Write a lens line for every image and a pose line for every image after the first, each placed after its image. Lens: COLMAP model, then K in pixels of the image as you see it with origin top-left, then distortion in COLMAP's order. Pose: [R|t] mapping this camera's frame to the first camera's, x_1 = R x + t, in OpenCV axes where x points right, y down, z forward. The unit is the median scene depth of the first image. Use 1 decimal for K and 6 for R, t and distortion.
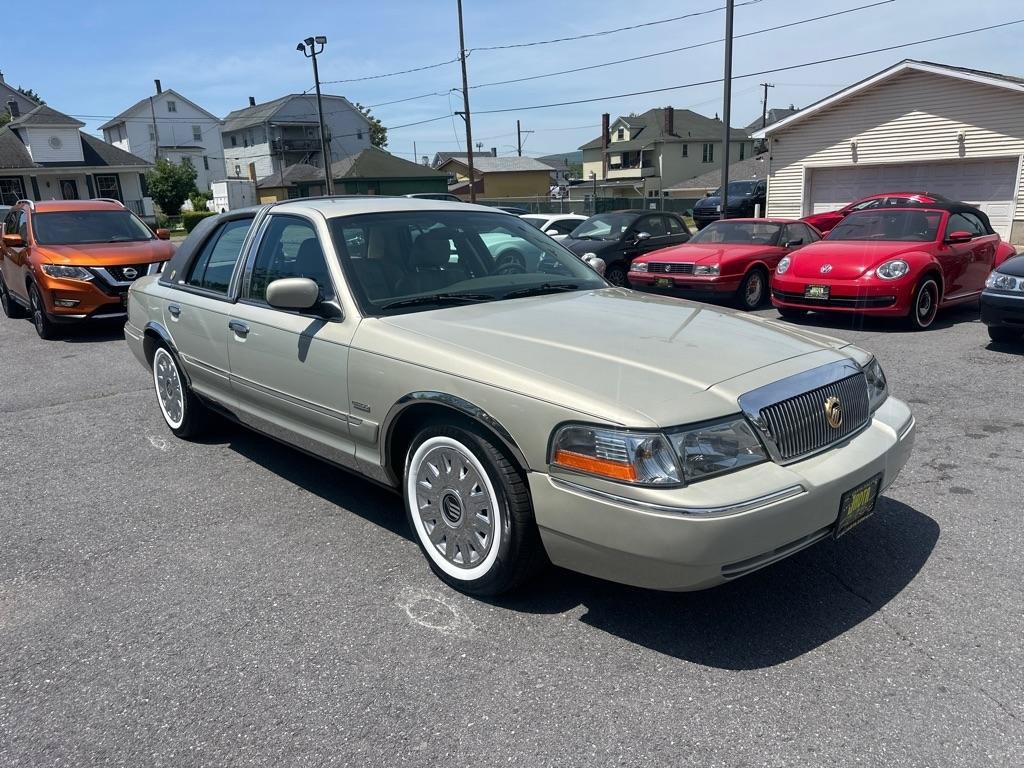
lens RADIAL K [[719.4, 0, 507.5], [0, 719.4, 383.9], [0, 0, 1]] dist [0.053189, -0.061049]
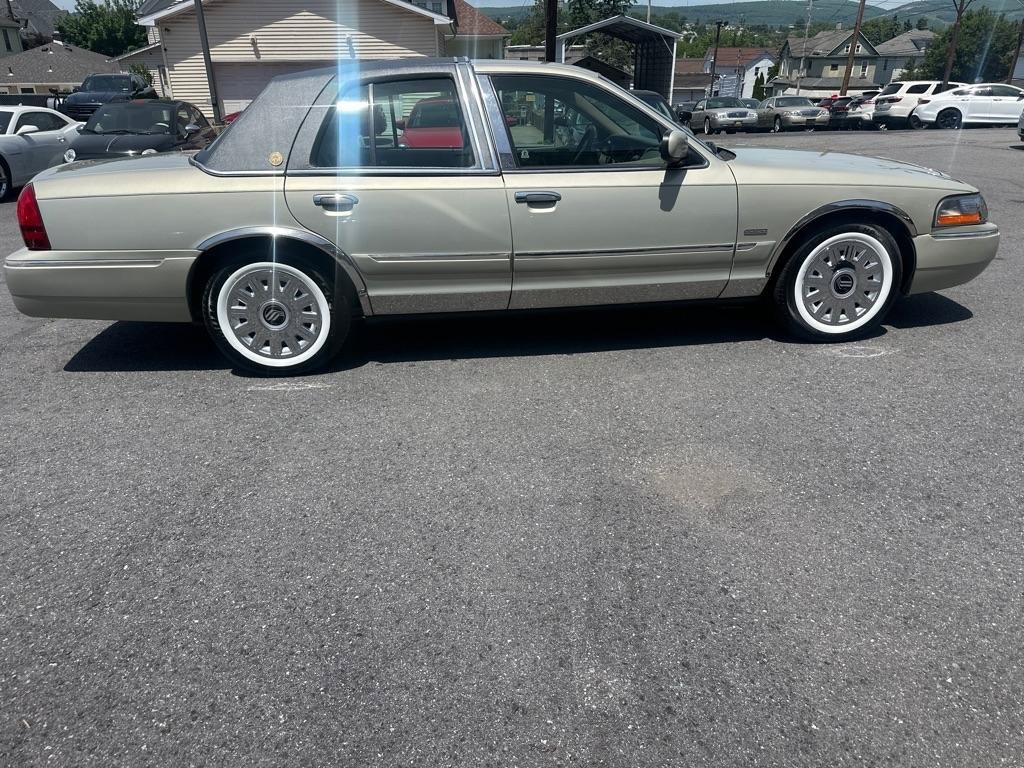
lens RADIAL K [[722.9, 0, 512.0], [0, 722.9, 384.0], [0, 0, 1]] dist [0.032716, -0.035243]
pose [[0.608655, -0.282155, 0.741571, -1.210879], [0.191177, 0.959249, 0.208067, -0.048771], [-0.770059, 0.015130, 0.637794, 0.438348]]
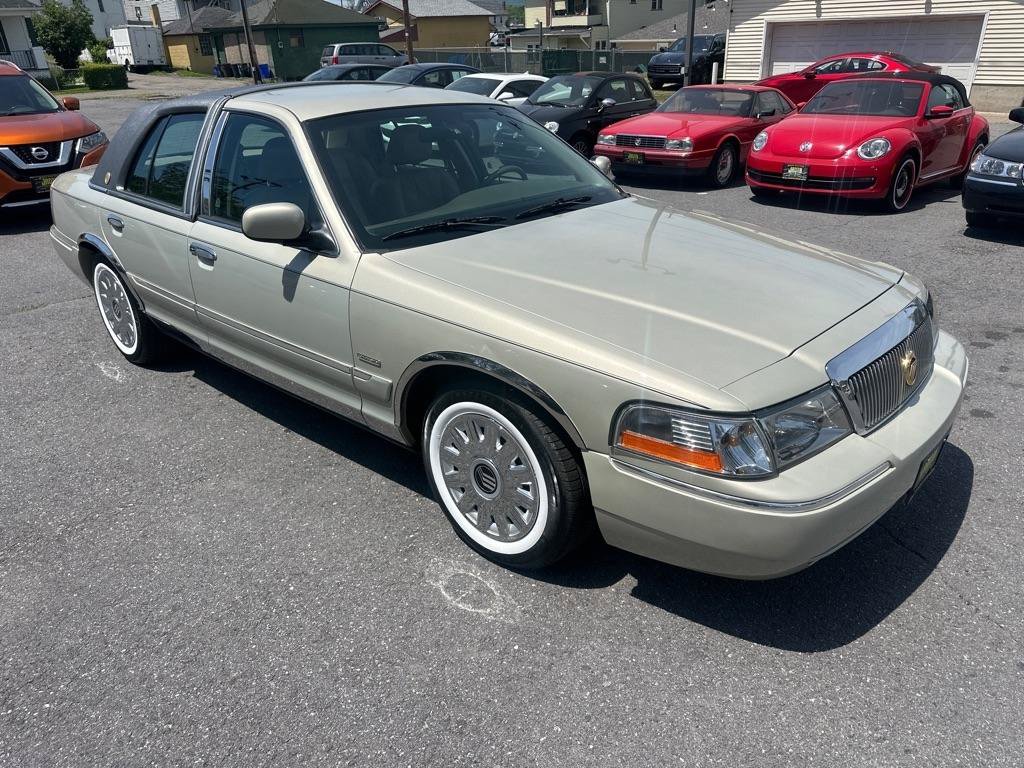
lens RADIAL K [[722.9, 0, 512.0], [0, 722.9, 384.0], [0, 0, 1]] dist [0.032716, -0.035243]
pose [[0.996048, -0.029685, 0.083714, -0.087356], [0.013953, 0.983090, 0.182593, -0.080430], [-0.087719, -0.180703, 0.979618, 0.103710]]
